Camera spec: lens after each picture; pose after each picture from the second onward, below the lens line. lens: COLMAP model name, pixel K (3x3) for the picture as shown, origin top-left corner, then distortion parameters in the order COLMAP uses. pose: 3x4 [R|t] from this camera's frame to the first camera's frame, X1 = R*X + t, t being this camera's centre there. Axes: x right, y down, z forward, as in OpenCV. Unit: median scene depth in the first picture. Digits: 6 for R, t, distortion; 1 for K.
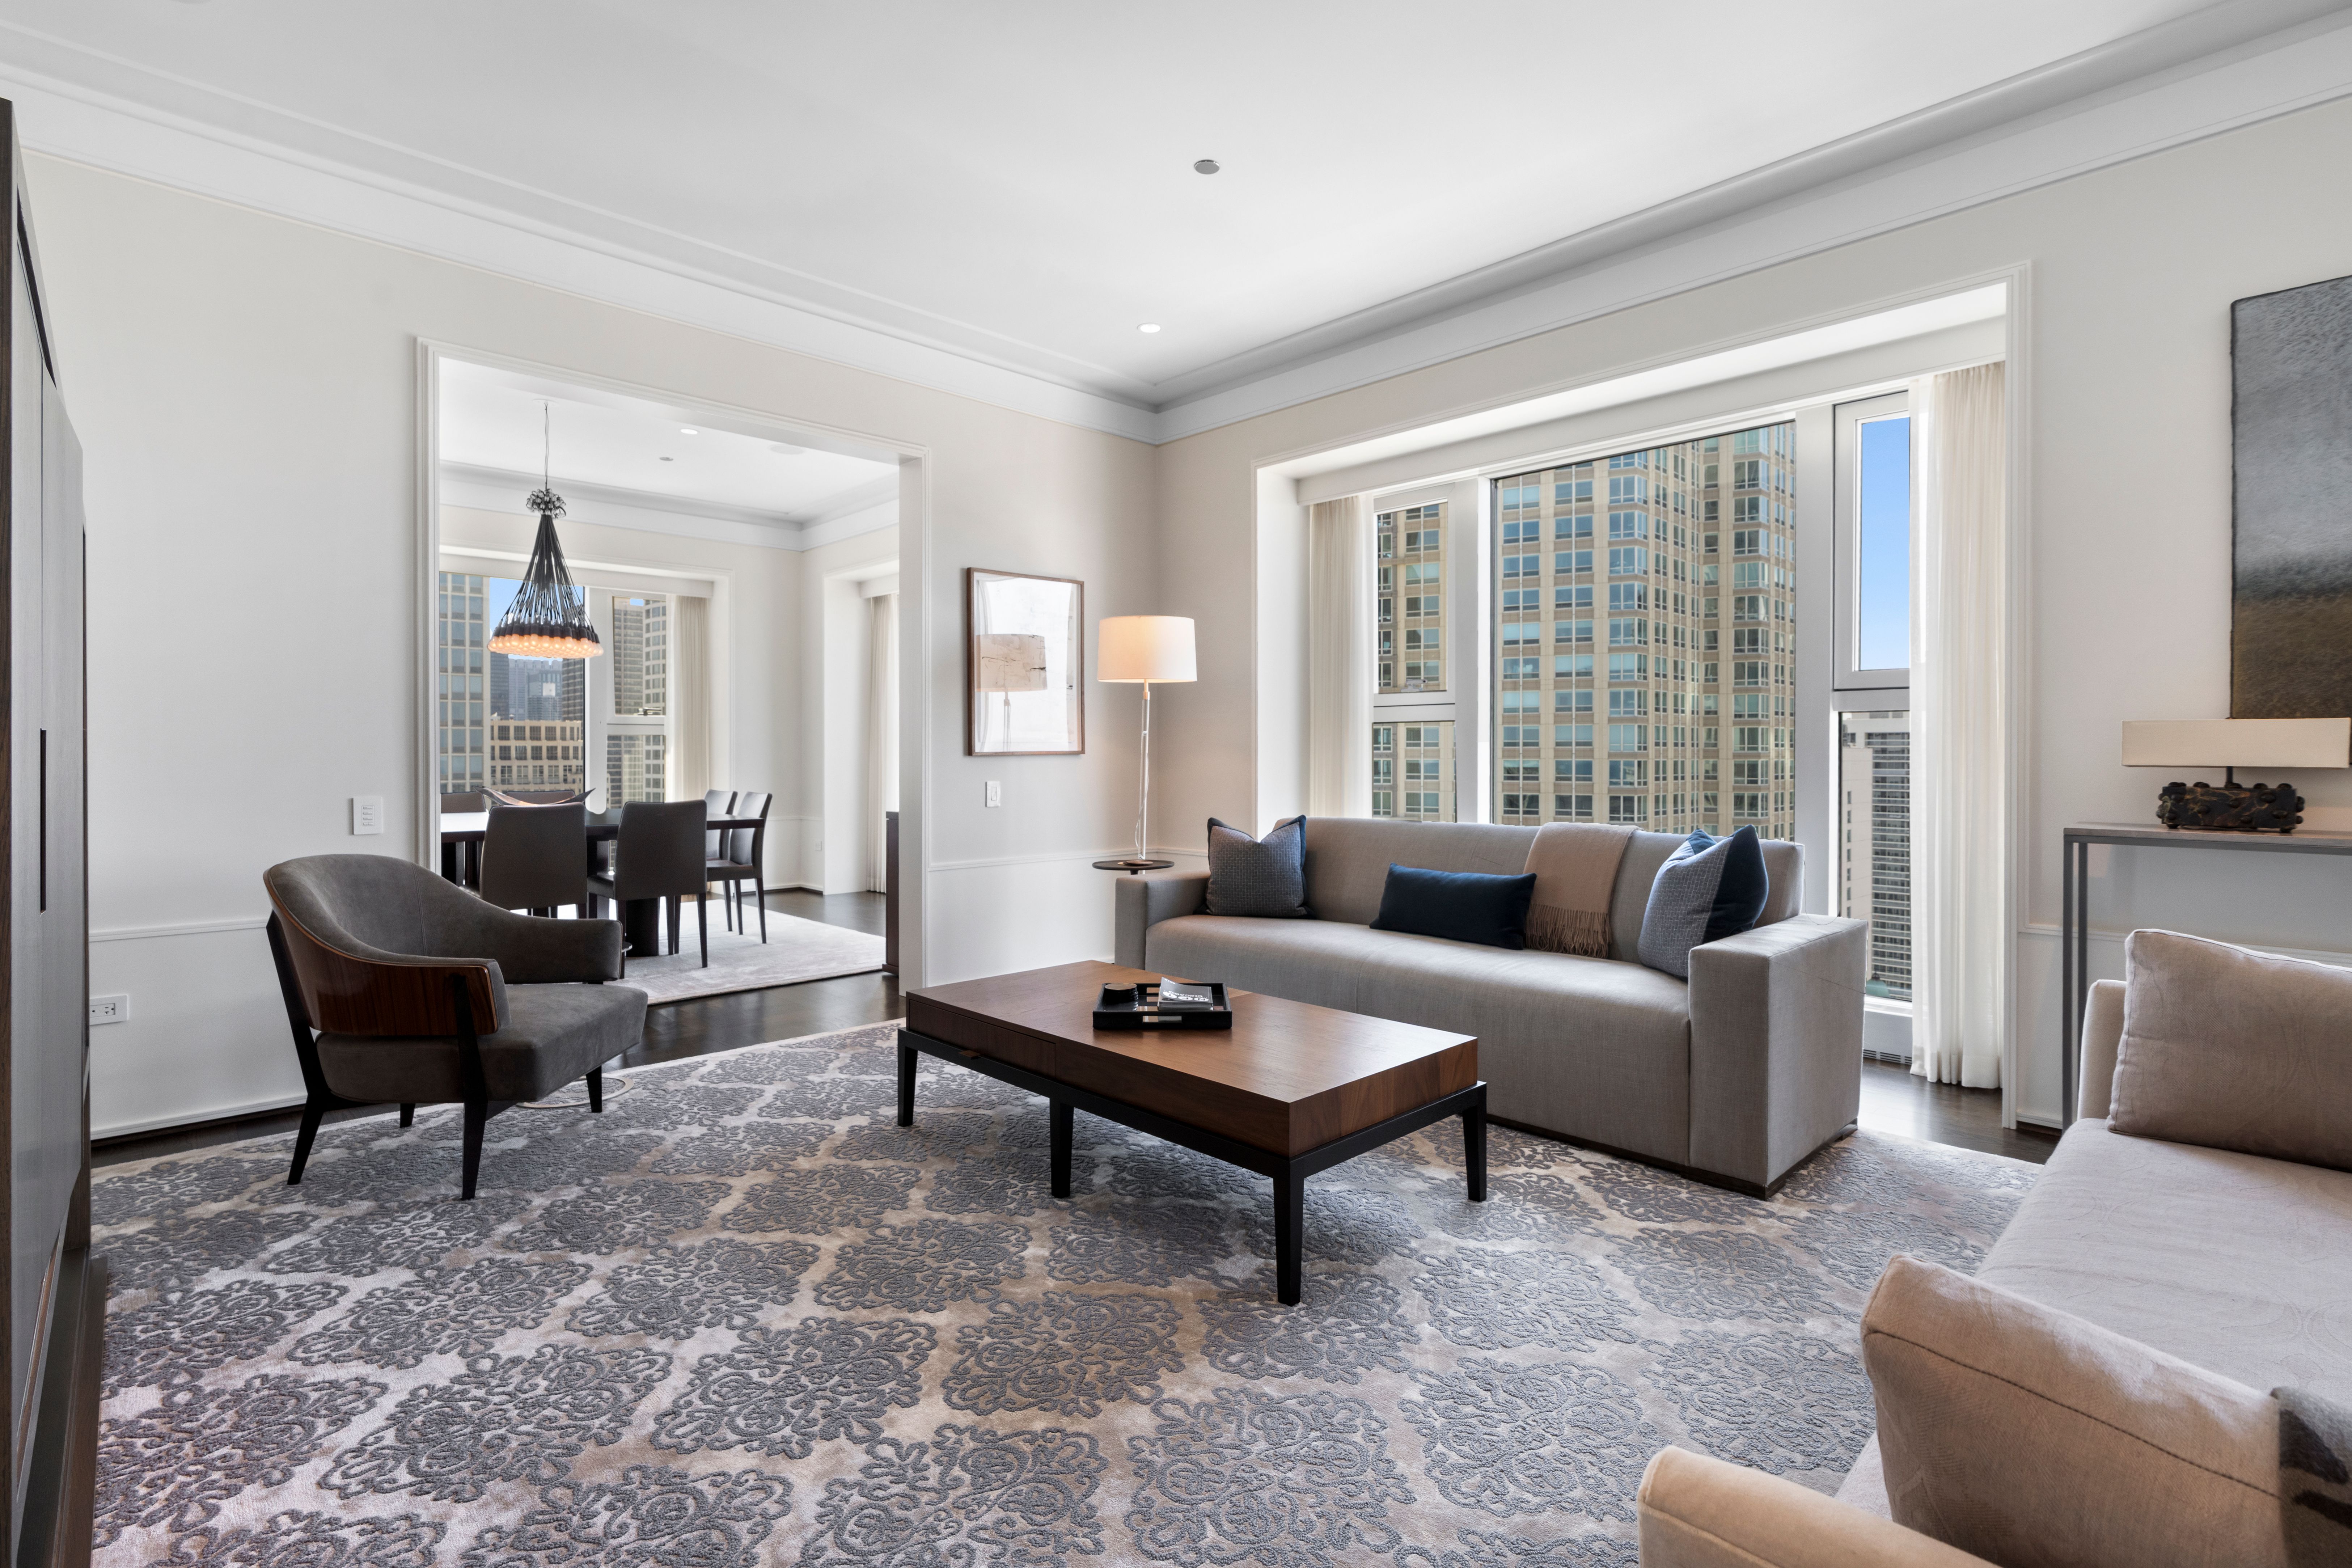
lens RADIAL K [[1098.3, 0, 1168.6], [0, 1098.3, 759.6], [0, 0, 1]] dist [-0.002027, 0.000669]
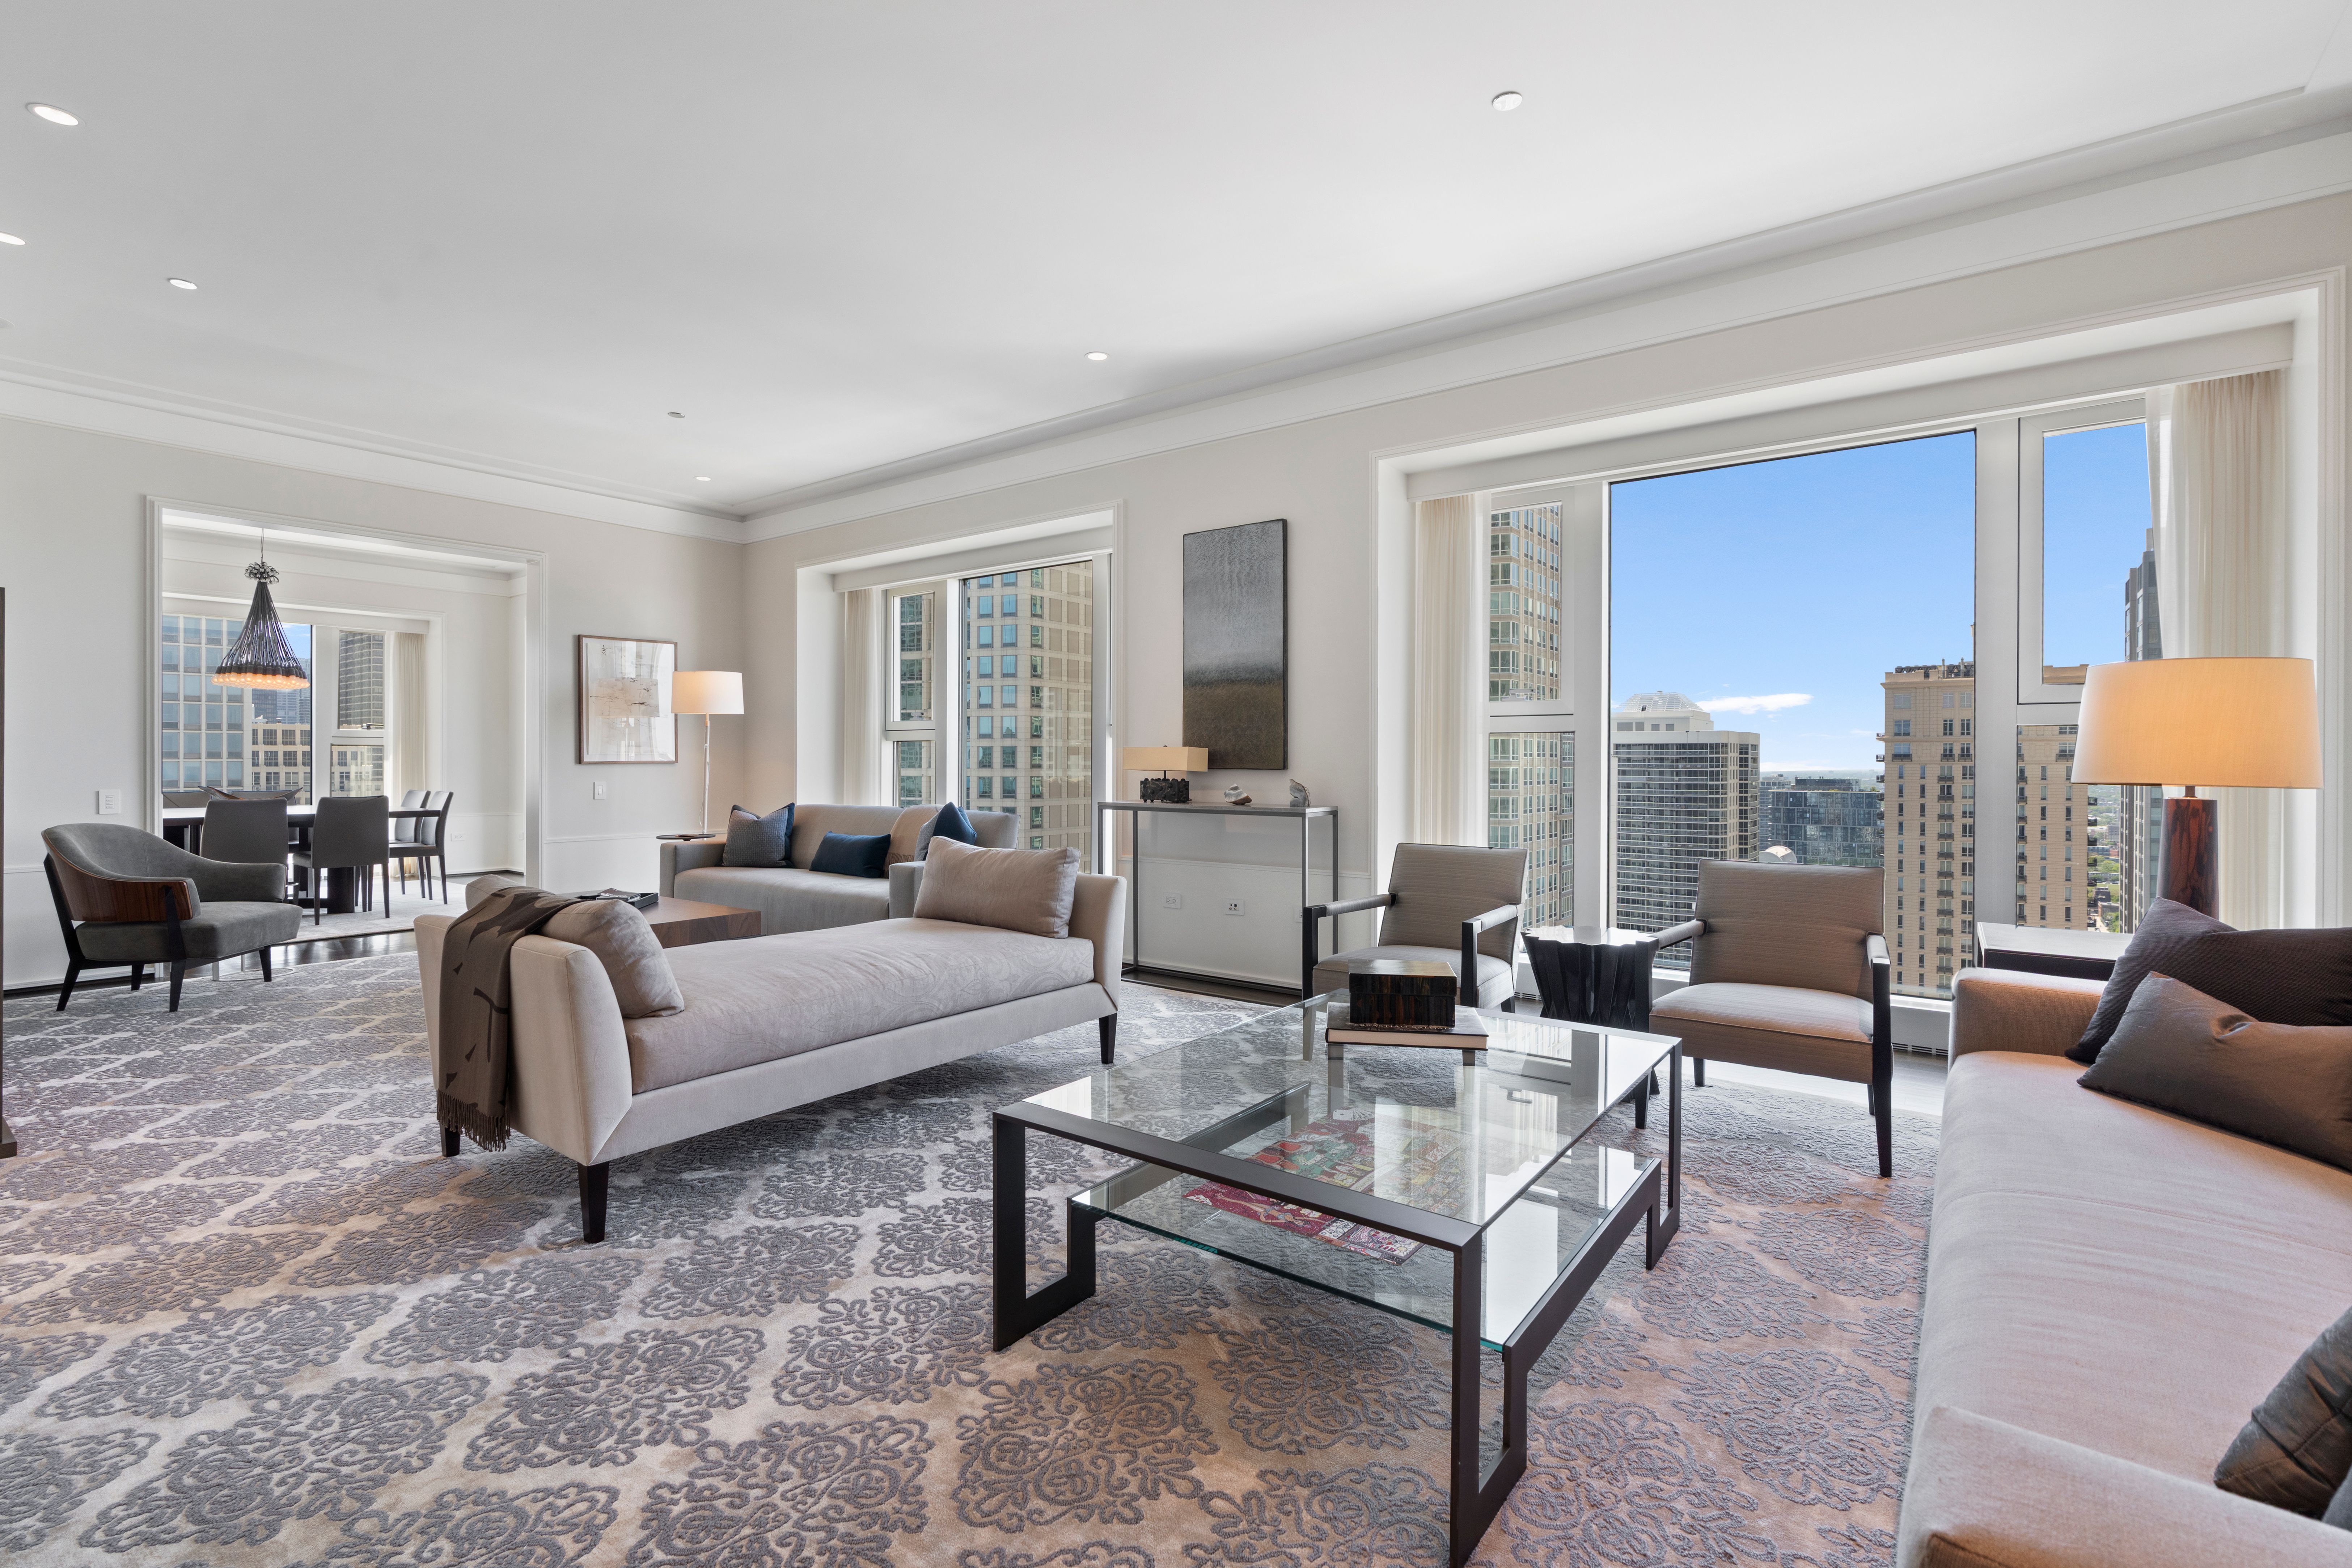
lens RADIAL K [[1067.1, 0, 1165.4], [0, 1067.1, 764.9], [0, 0, 1]] dist [-0.005606, 0.000758]
pose [[0.988013, 0.001359, 0.154366, 0.657511], [-0.001073, 0.999998, -0.001932, 0.000289], [-0.154368, 0.001744, 0.988012, -0.912872]]
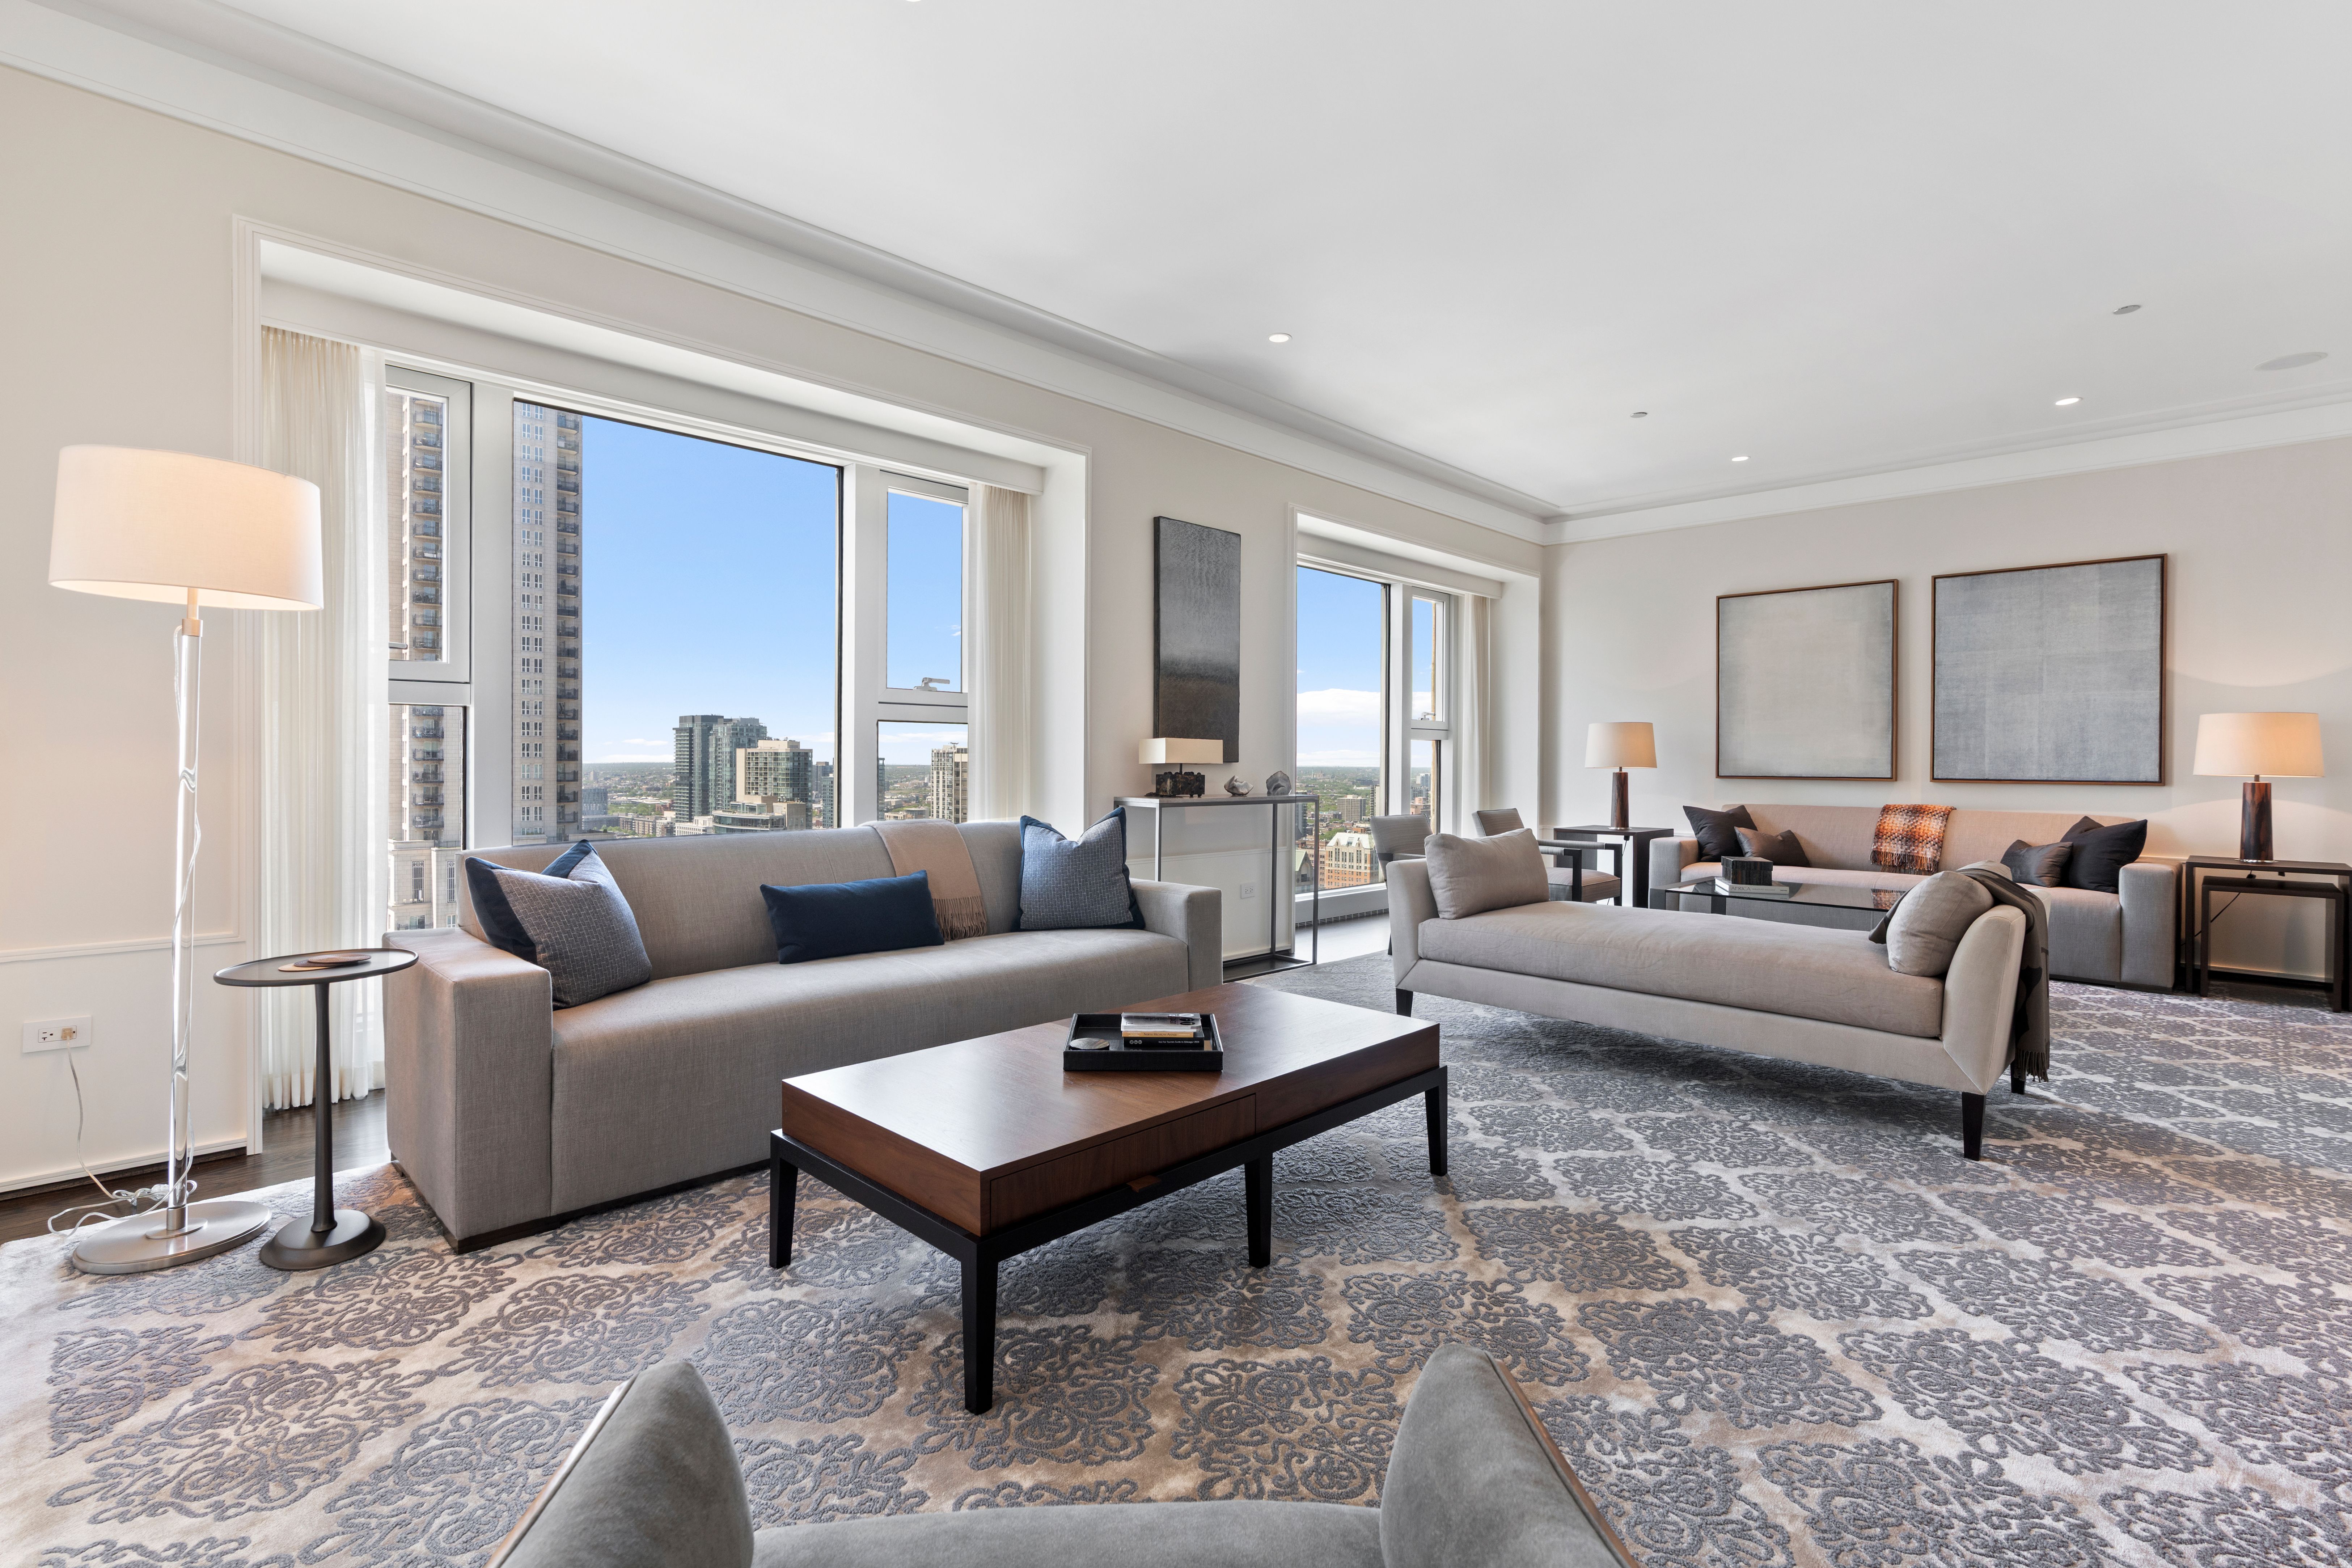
lens RADIAL K [[1077.5, 0, 1167.1], [0, 1077.5, 775.8], [0, 0, 1]] dist [-0.004422, 0.000590]
pose [[-0.021123, -0.016603, 0.999639, -0.905326], [-0.003515, 0.999857, 0.016533, -0.002794], [-0.999771, -0.003164, -0.021178, 1.048542]]
